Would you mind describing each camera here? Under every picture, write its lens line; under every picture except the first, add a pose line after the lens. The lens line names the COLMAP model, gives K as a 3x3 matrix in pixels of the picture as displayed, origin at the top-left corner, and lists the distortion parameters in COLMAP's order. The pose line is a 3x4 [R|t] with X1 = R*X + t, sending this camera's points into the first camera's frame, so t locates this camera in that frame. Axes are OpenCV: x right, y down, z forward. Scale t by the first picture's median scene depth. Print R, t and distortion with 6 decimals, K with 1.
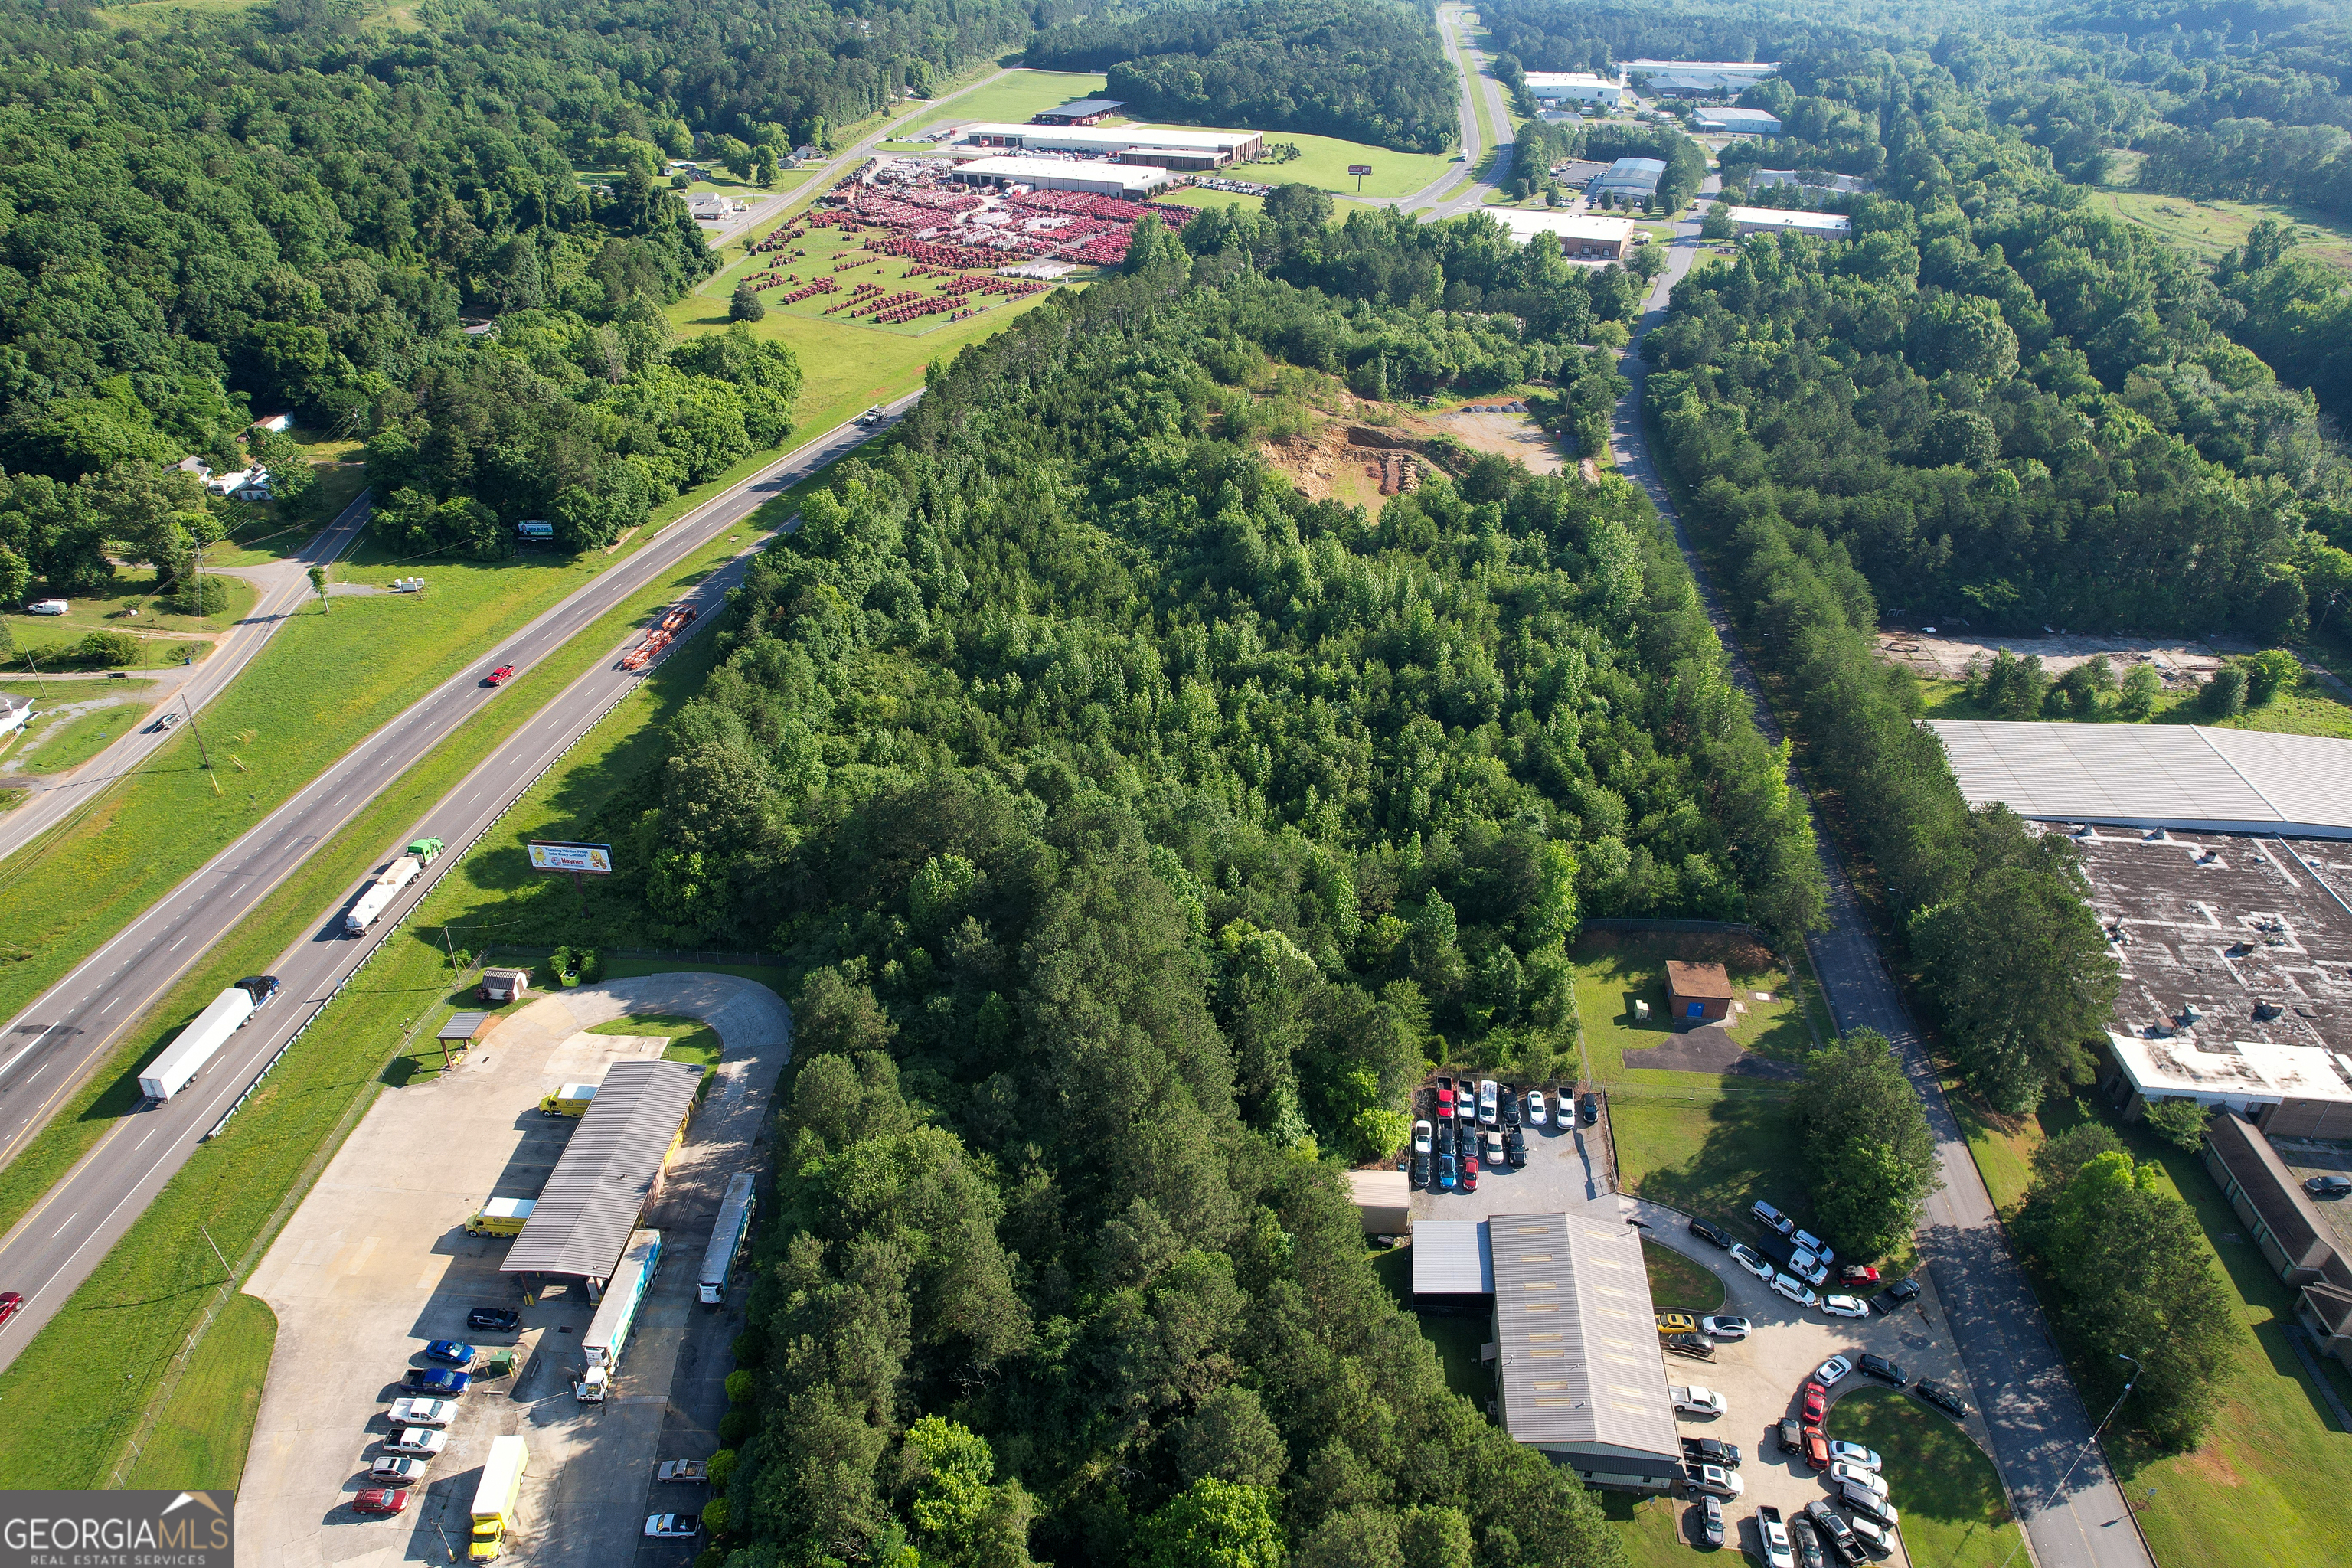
lens RADIAL K [[1521.7, 0, 1180.2], [0, 1521.7, 752.4], [0, 0, 1]] dist [-0.082826, 0.078620]
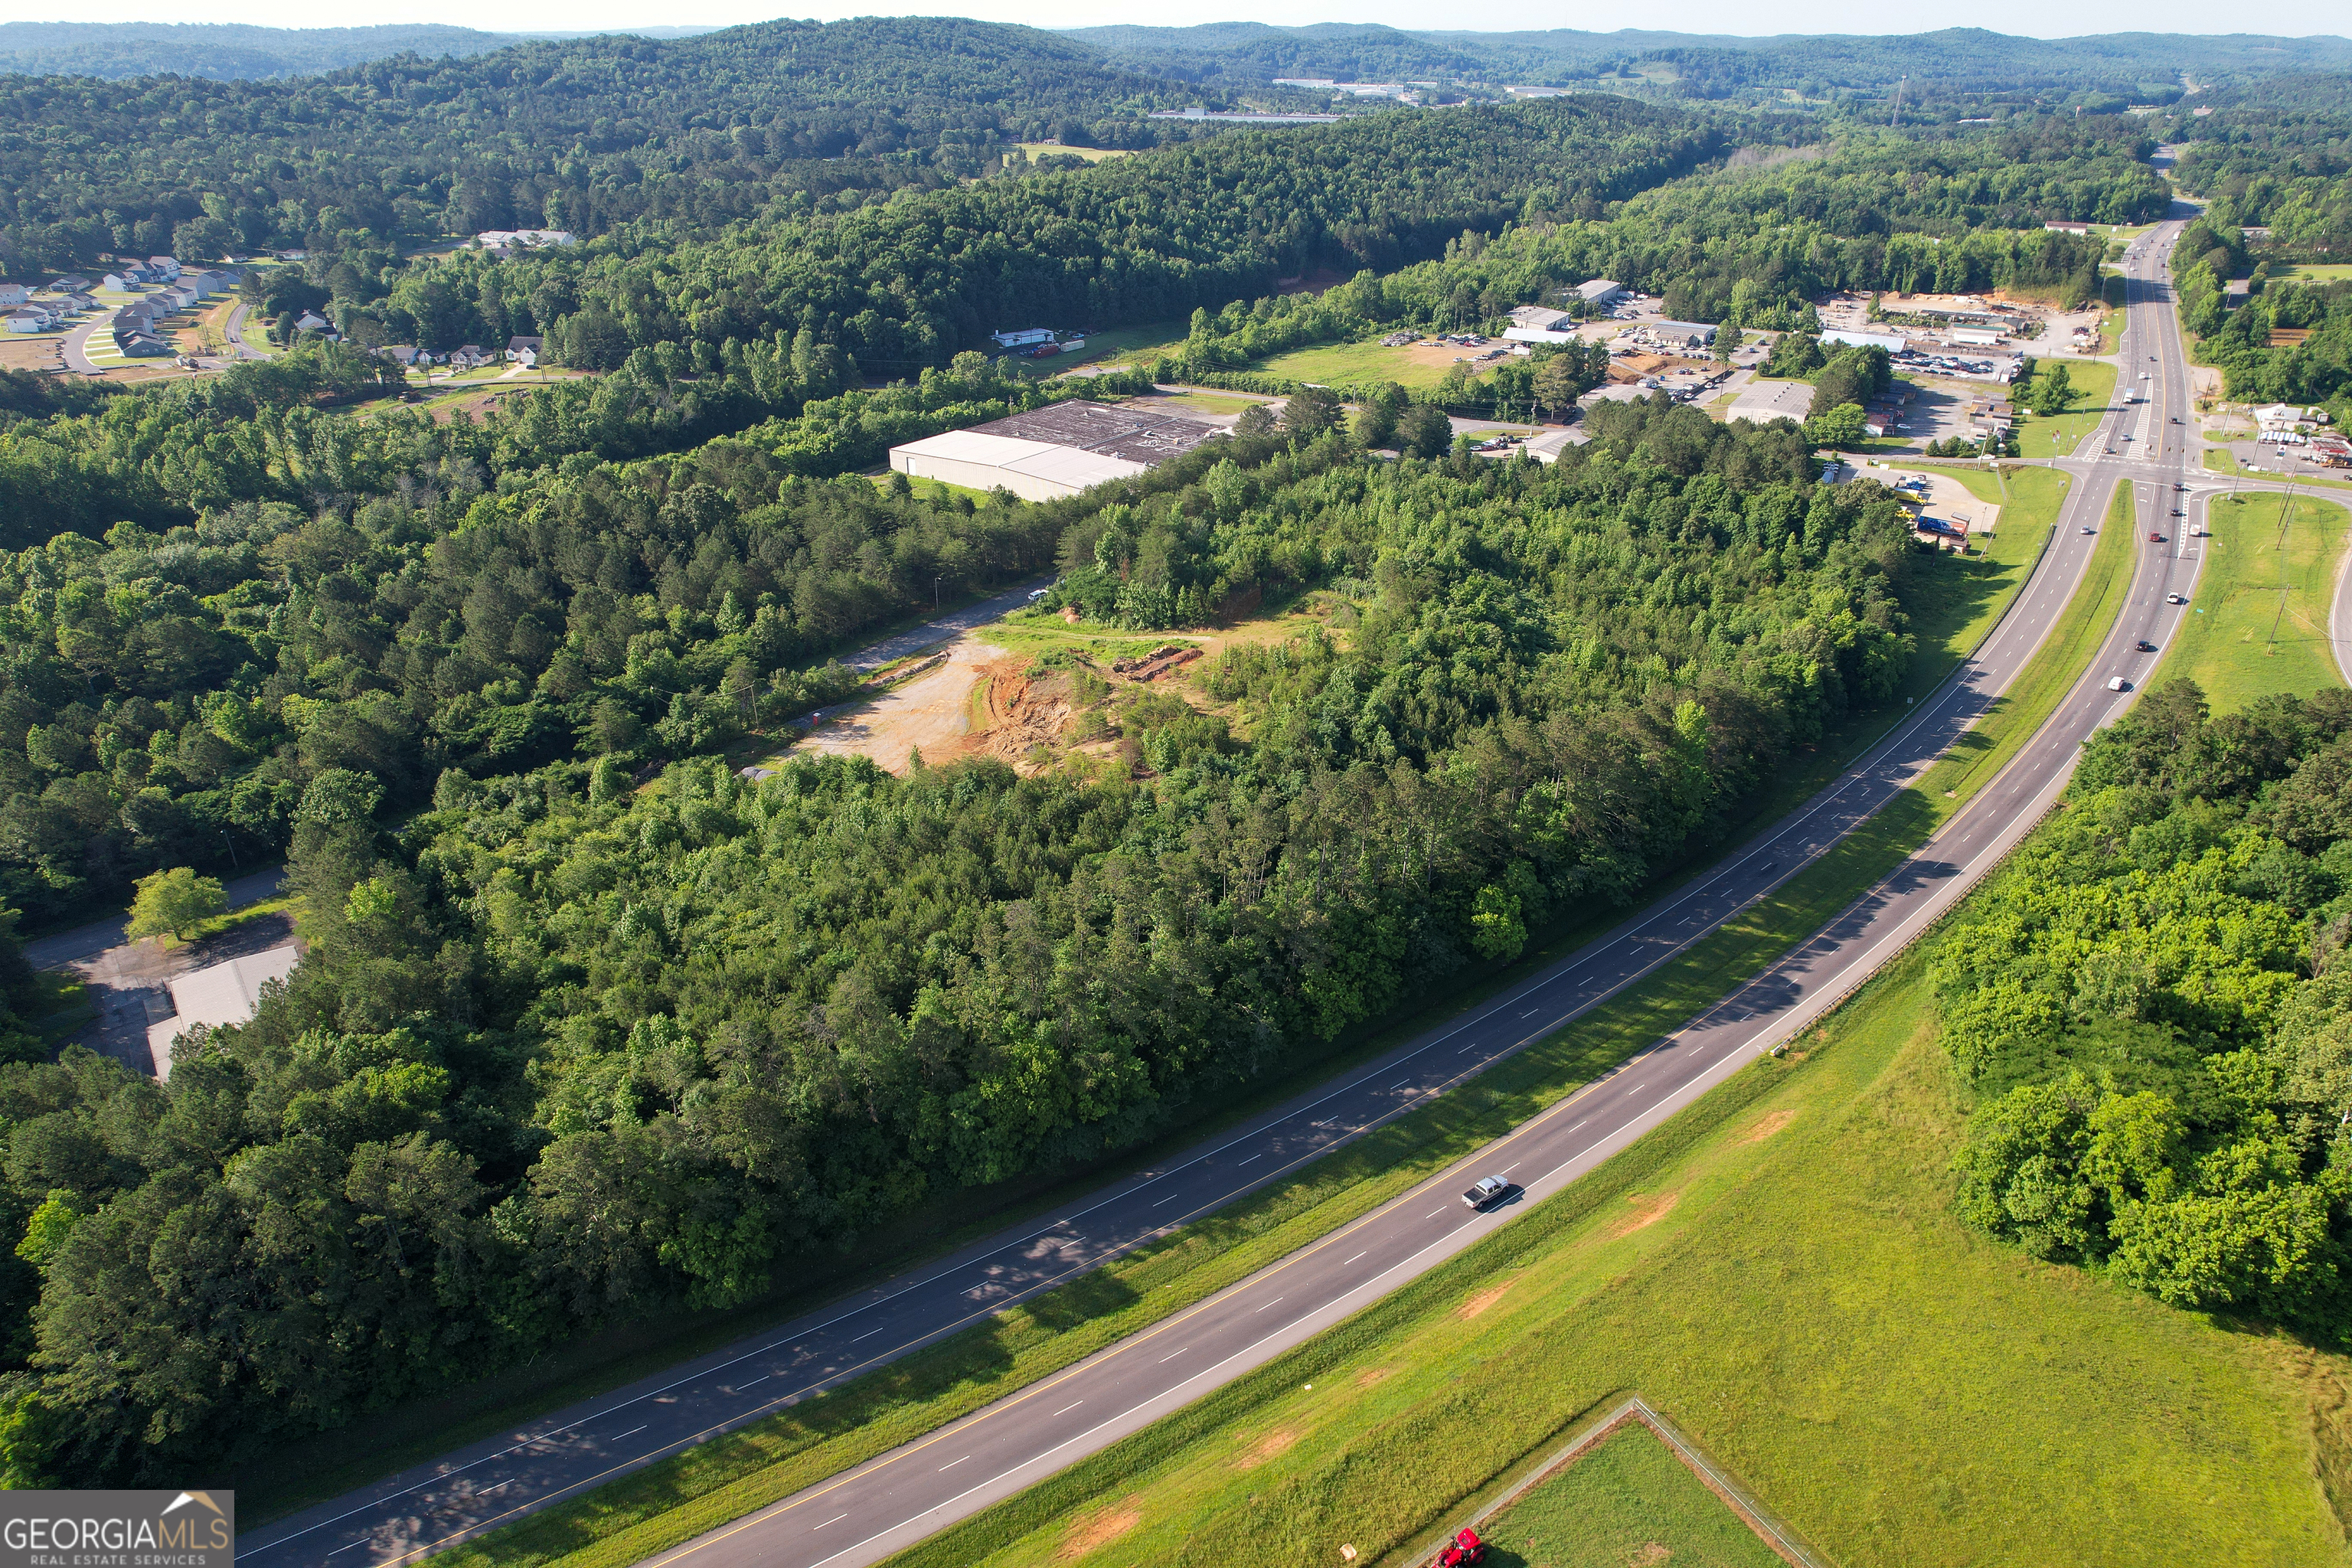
lens RADIAL K [[1507.6, 0, 1176.0], [0, 1507.6, 784.0], [0, 0, 1]] dist [-0.080175, 0.073772]
pose [[-0.870639, -0.230299, 0.434683, -0.159361], [0.237278, 0.577447, 0.781188, -0.499250], [-0.430913, 0.783273, -0.448103, 0.878625]]
